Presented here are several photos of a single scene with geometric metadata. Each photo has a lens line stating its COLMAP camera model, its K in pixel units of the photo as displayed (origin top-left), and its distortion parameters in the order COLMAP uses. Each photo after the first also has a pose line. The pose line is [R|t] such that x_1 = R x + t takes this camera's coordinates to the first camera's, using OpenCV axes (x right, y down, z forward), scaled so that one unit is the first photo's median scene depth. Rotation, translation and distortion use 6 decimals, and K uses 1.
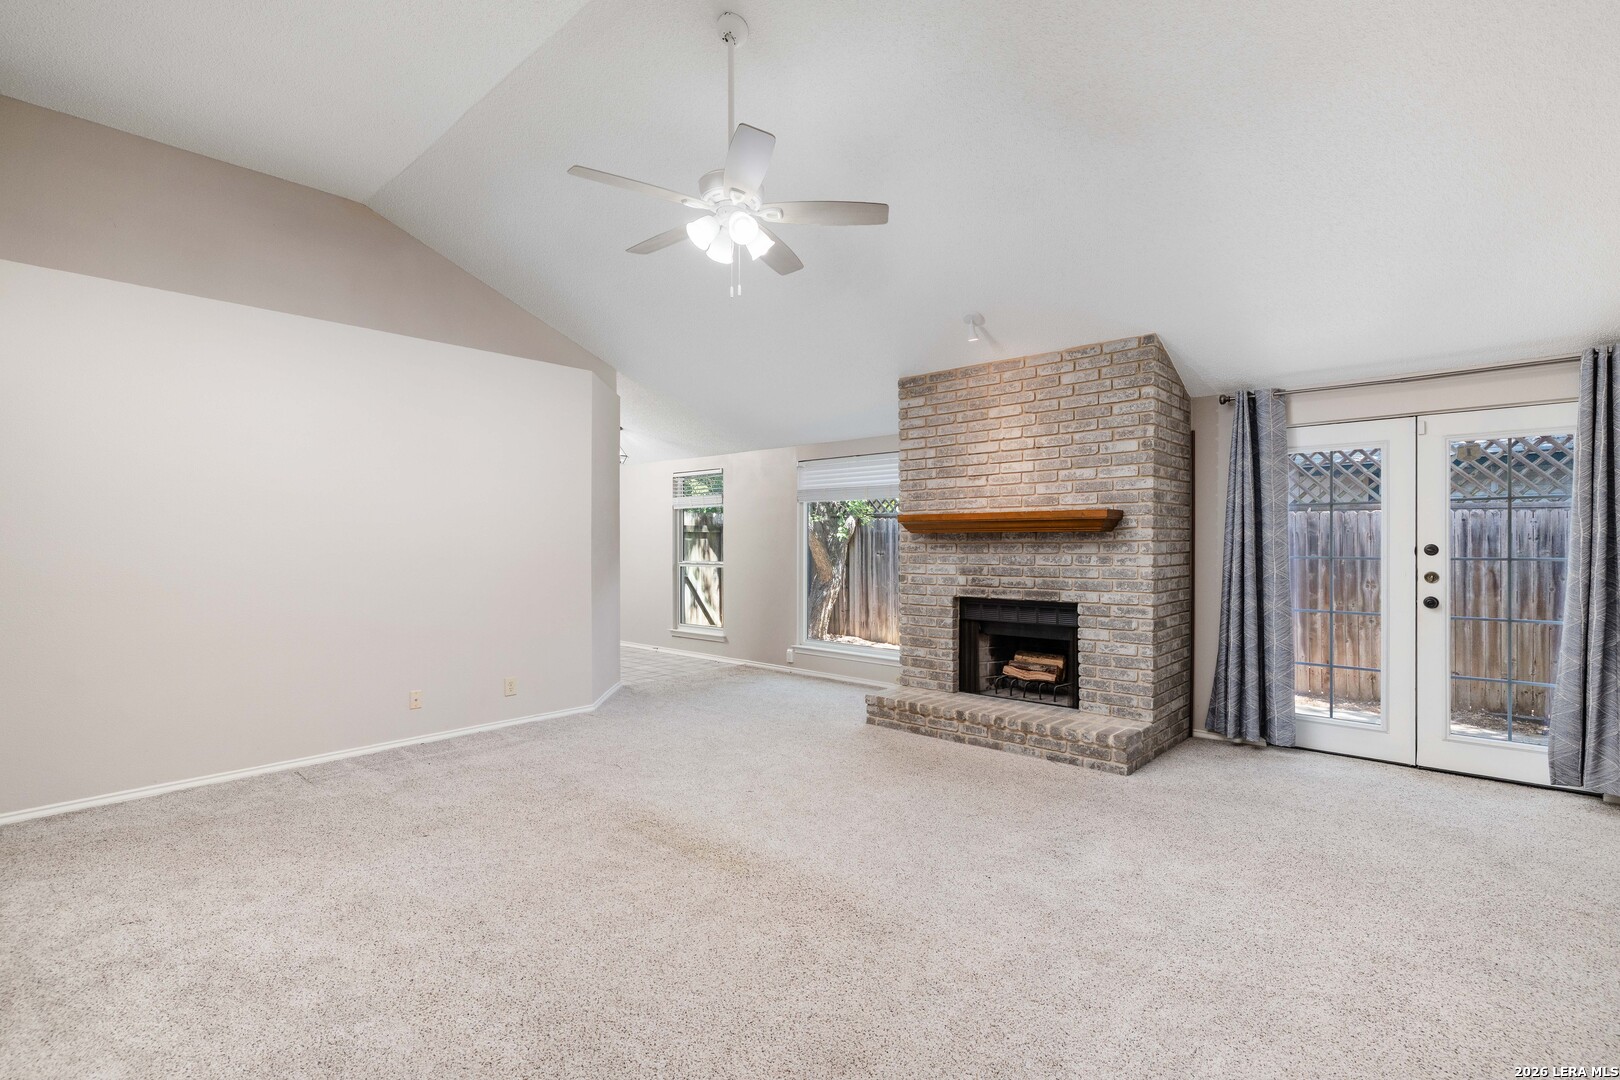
lens RADIAL K [[708.3, 0, 852.5], [0, 708.3, 550.2], [0, 0, 1]] dist [-0.002828, 0.004007]
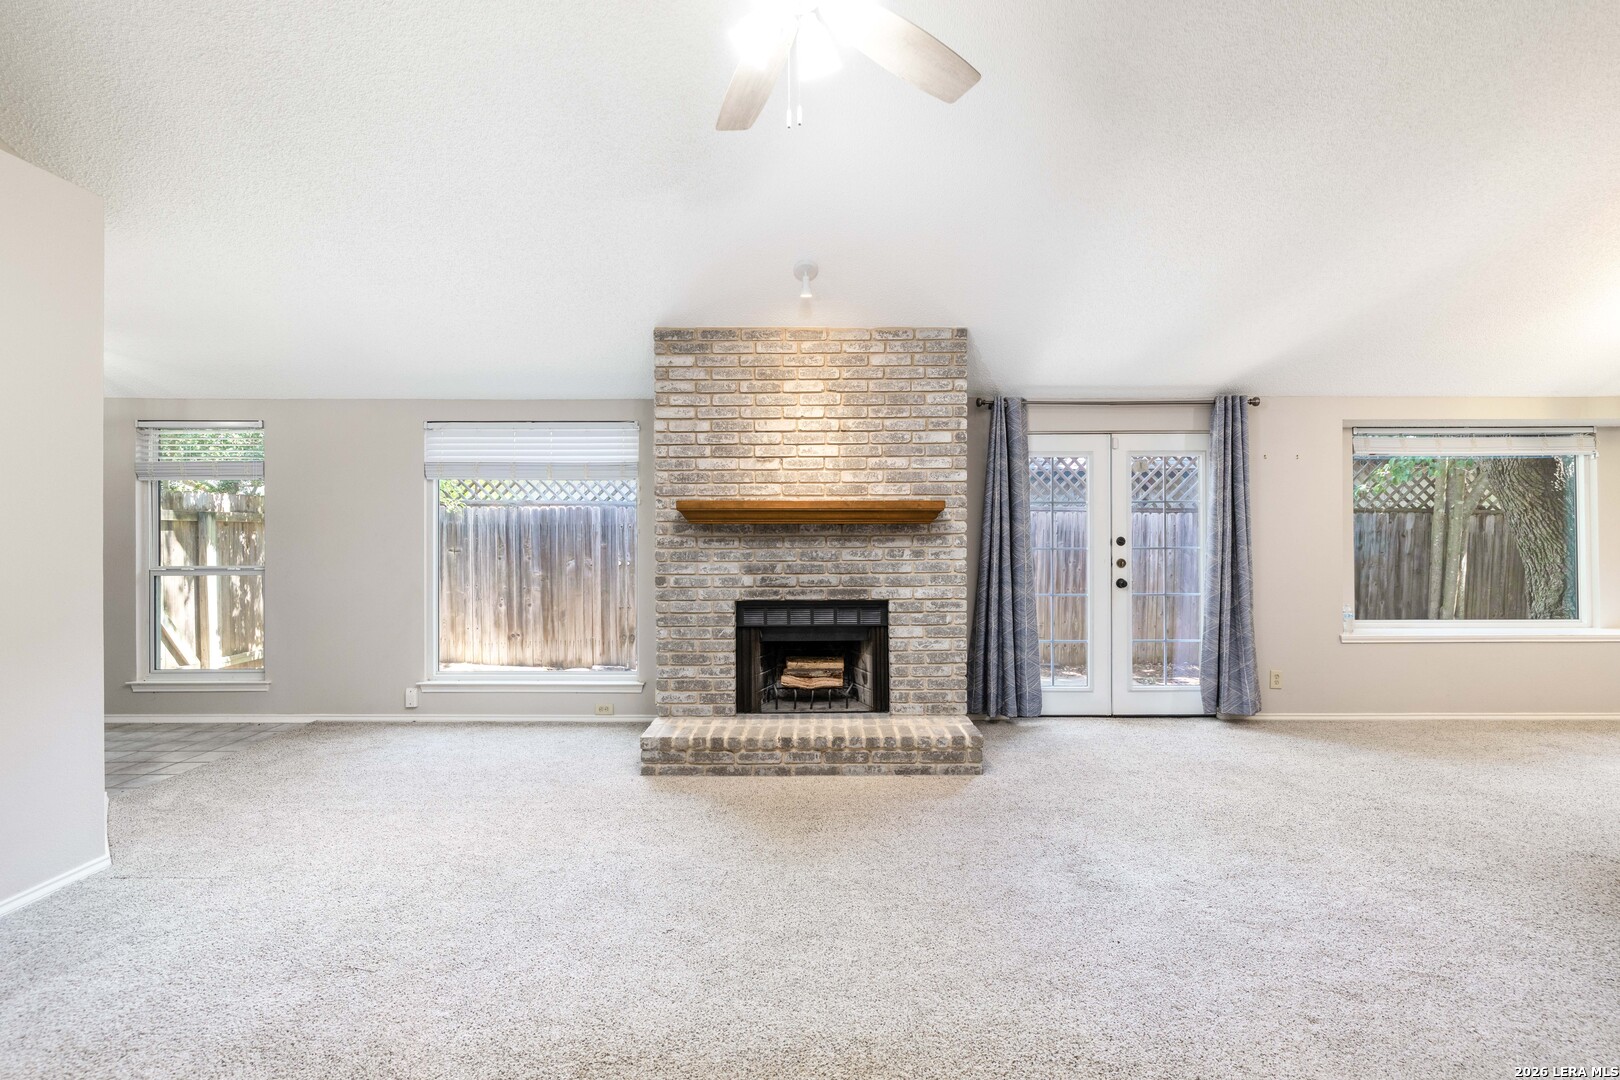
lens RADIAL K [[708.3, 0, 805.7], [0, 708.3, 536.1], [0, 0, 1]] dist [-0.002828, 0.004007]
pose [[0.774796, -0.000561, 0.632211, -0.358319], [0.007826, 0.999931, -0.008703, -0.002624], [-0.632163, 0.011691, 0.774747, 0.339326]]
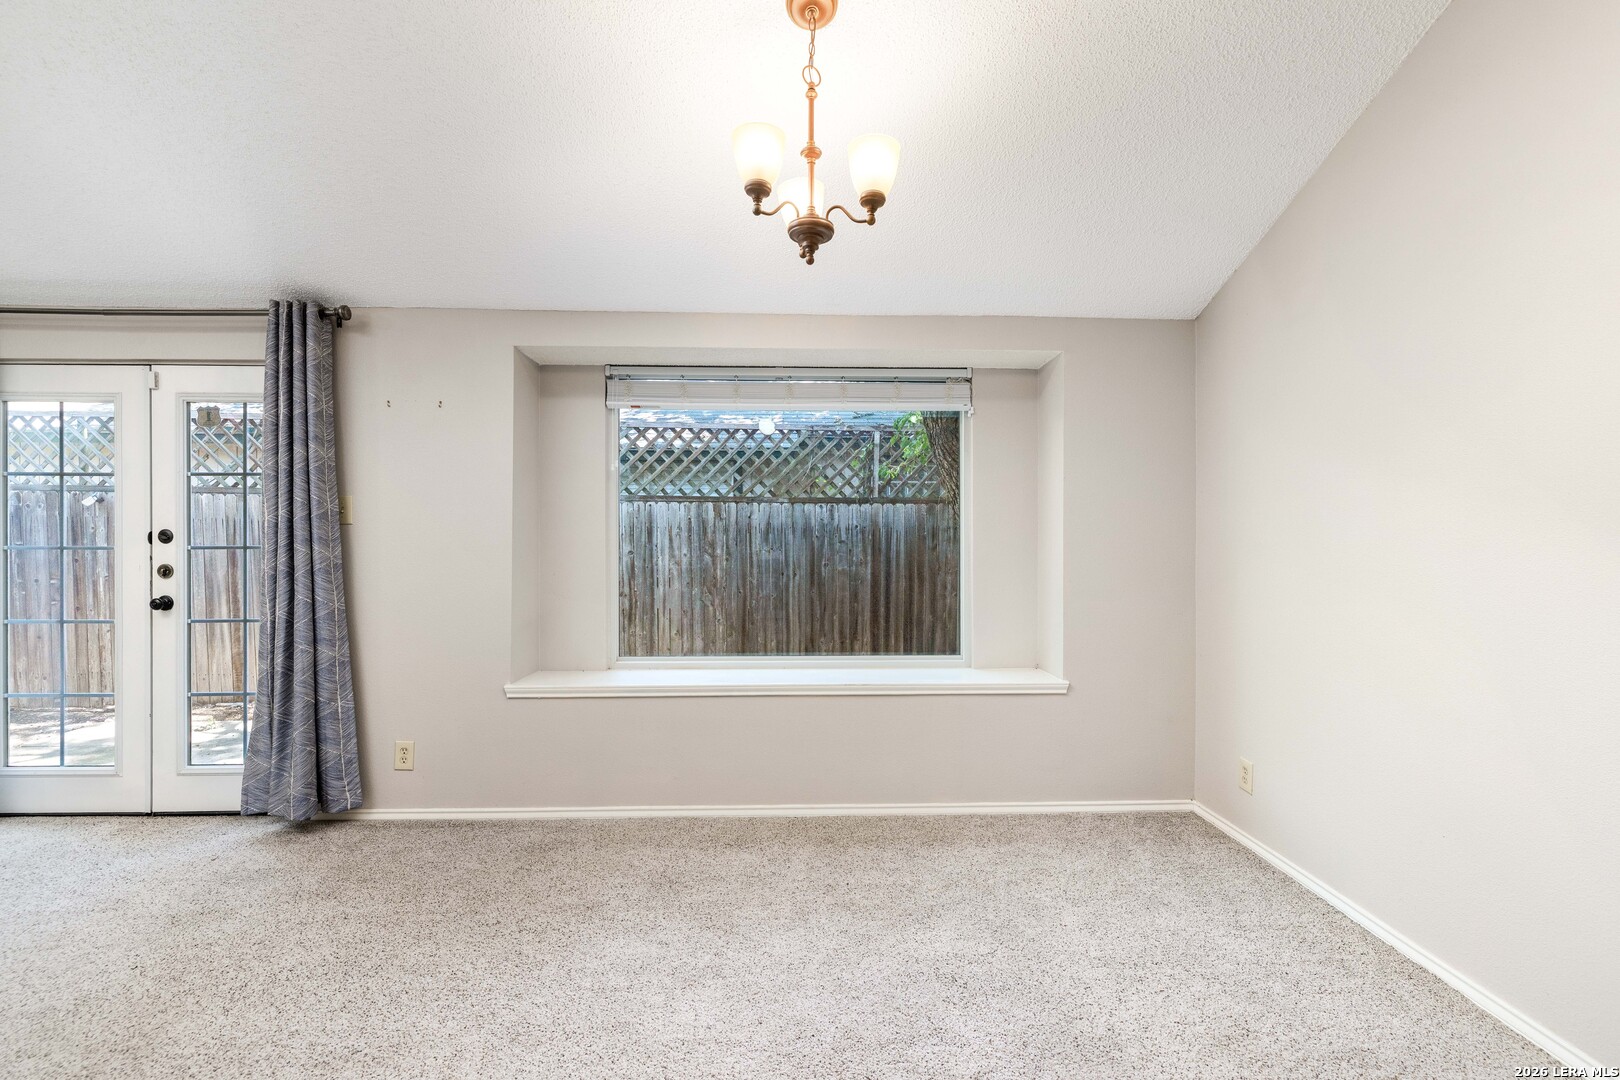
lens RADIAL K [[708.3, 0, 863.3], [0, 708.3, 548.6], [0, 0, 1]] dist [-0.002828, 0.004007]
pose [[0.758705, -0.008916, 0.651373, 0.791119], [0.003644, 0.999949, 0.009443, 0.007442], [-0.651424, -0.004791, 0.758699, -0.093251]]
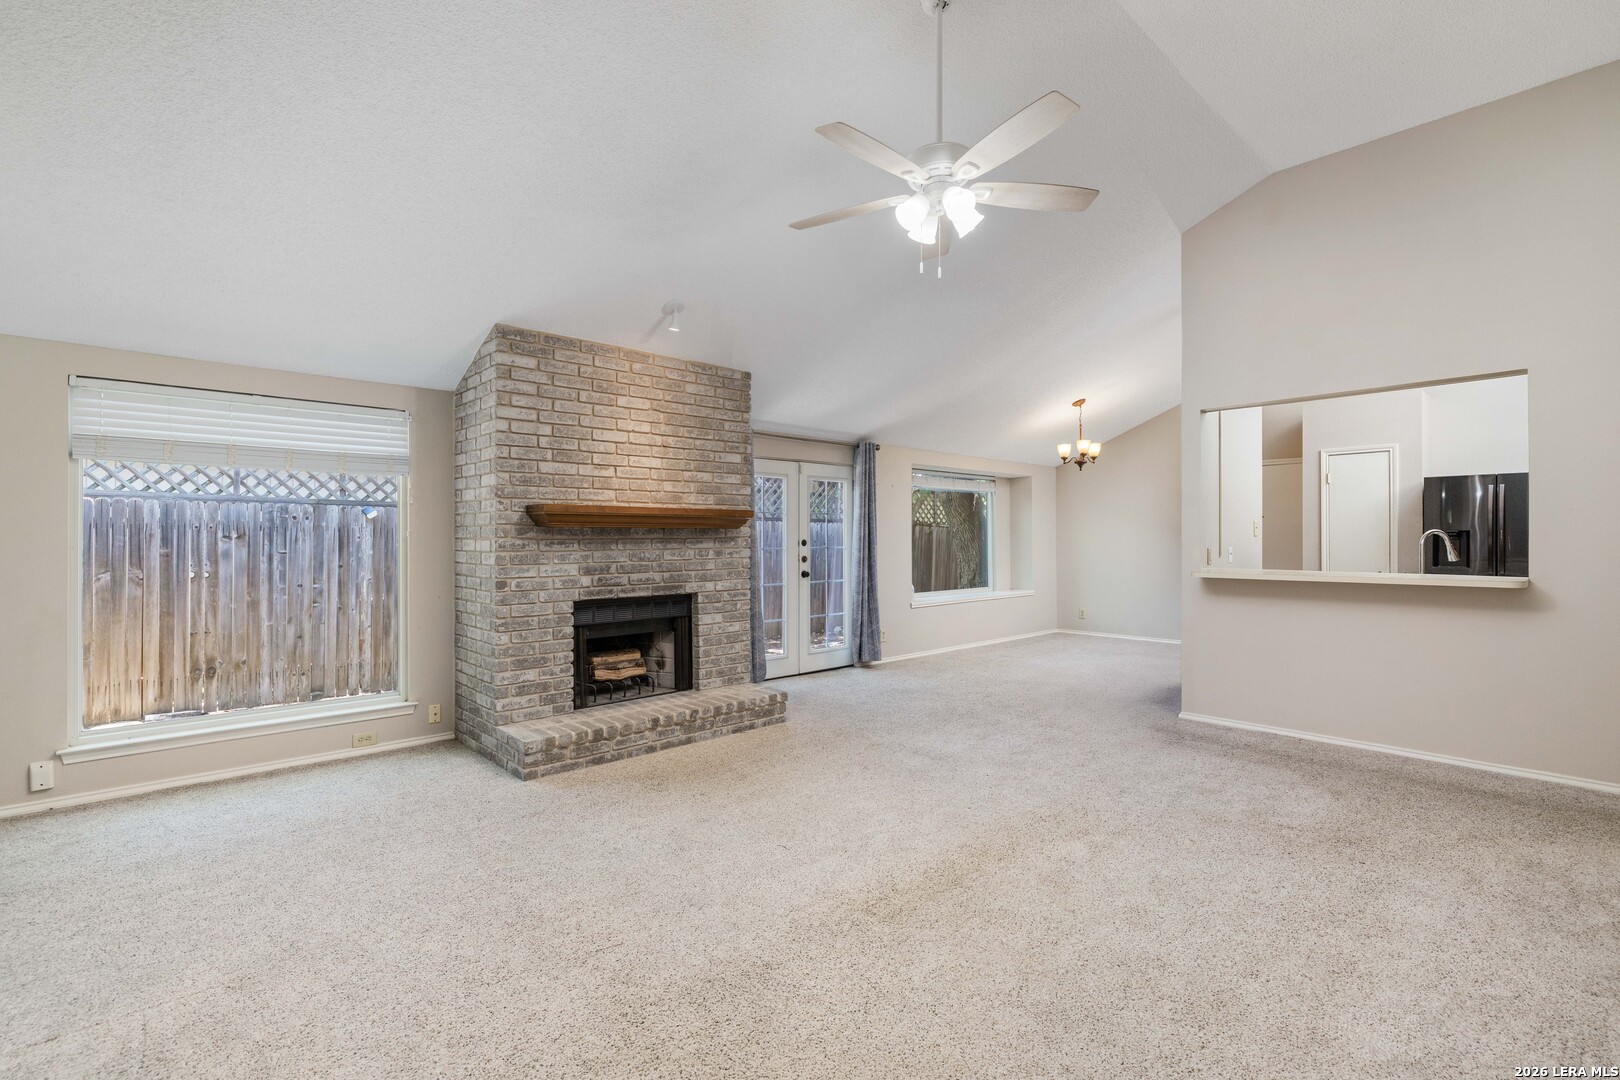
lens RADIAL K [[708.3, 0, 785.9], [0, 708.3, 536.0], [0, 0, 1]] dist [-0.002828, 0.004007]
pose [[0.170026, 0.004301, 0.985430, -0.745867], [0.012365, 0.999902, -0.006497, -0.005528], [-0.985362, 0.013289, 0.169956, 0.670792]]
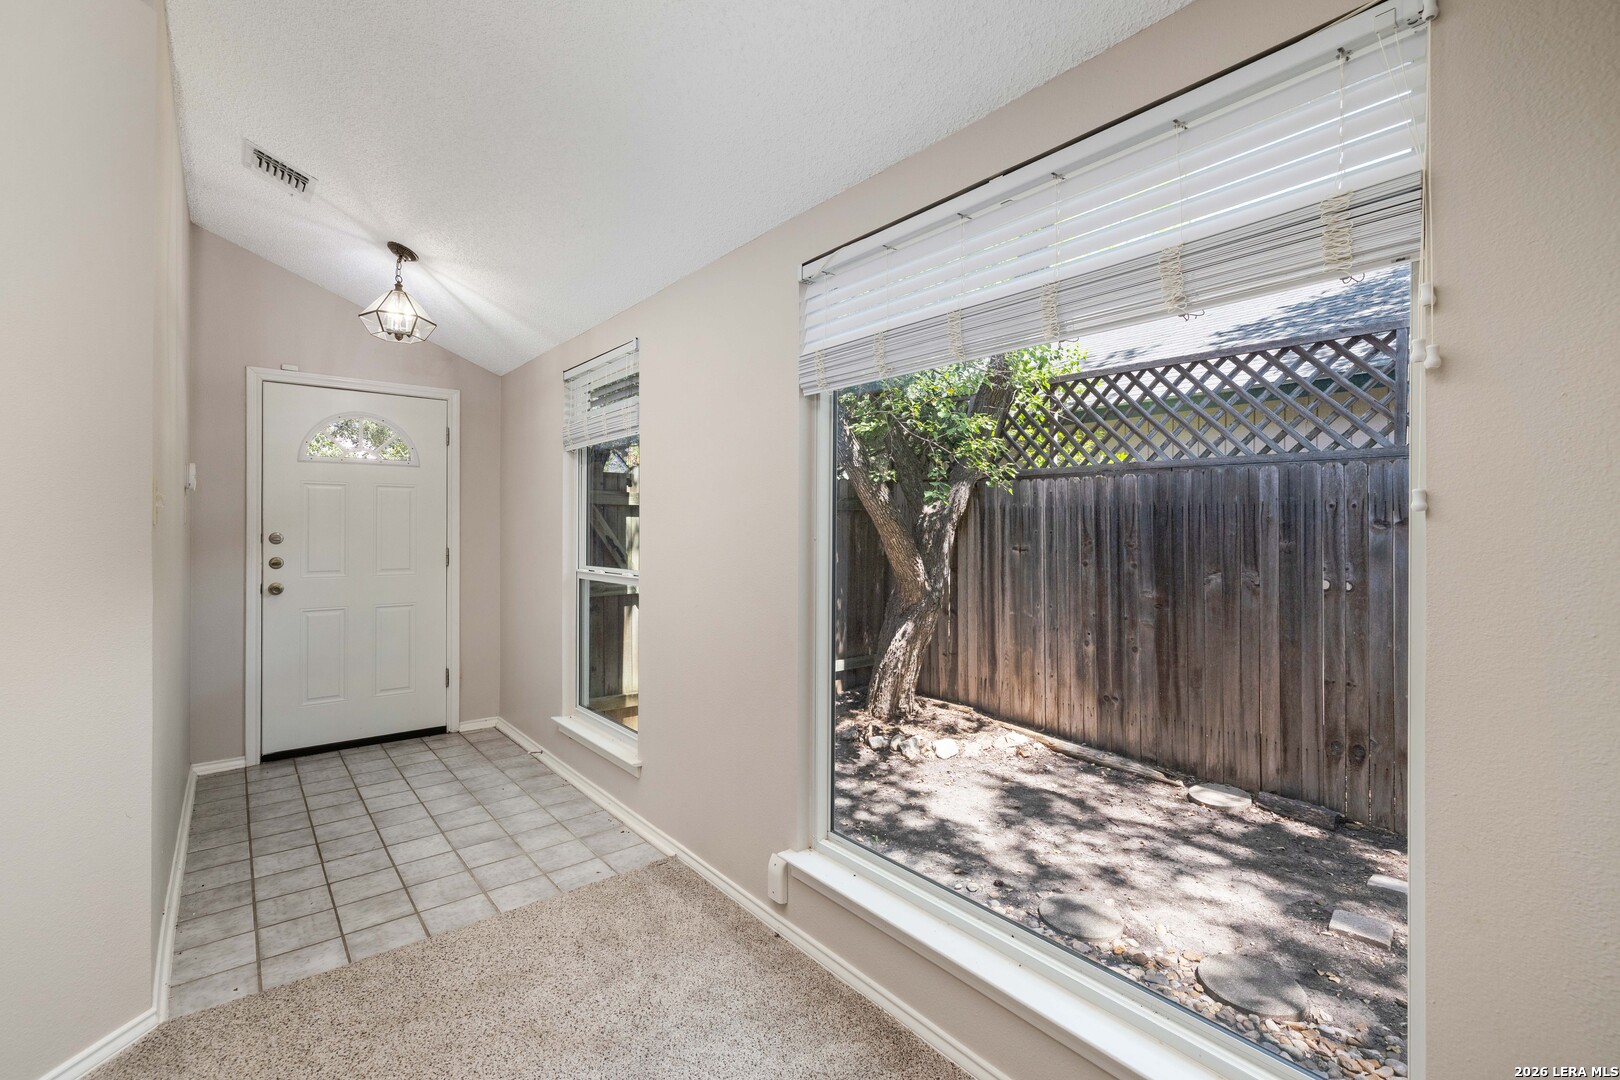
lens RADIAL K [[708.3, 0, 816.0], [0, 708.3, 528.5], [0, 0, 1]] dist [-0.002828, 0.004007]
pose [[0.978930, 0.005642, -0.204116, -0.000898], [-0.008599, 0.999871, -0.013601, -0.003228], [0.204013, 0.015070, 0.978852, 1.102731]]
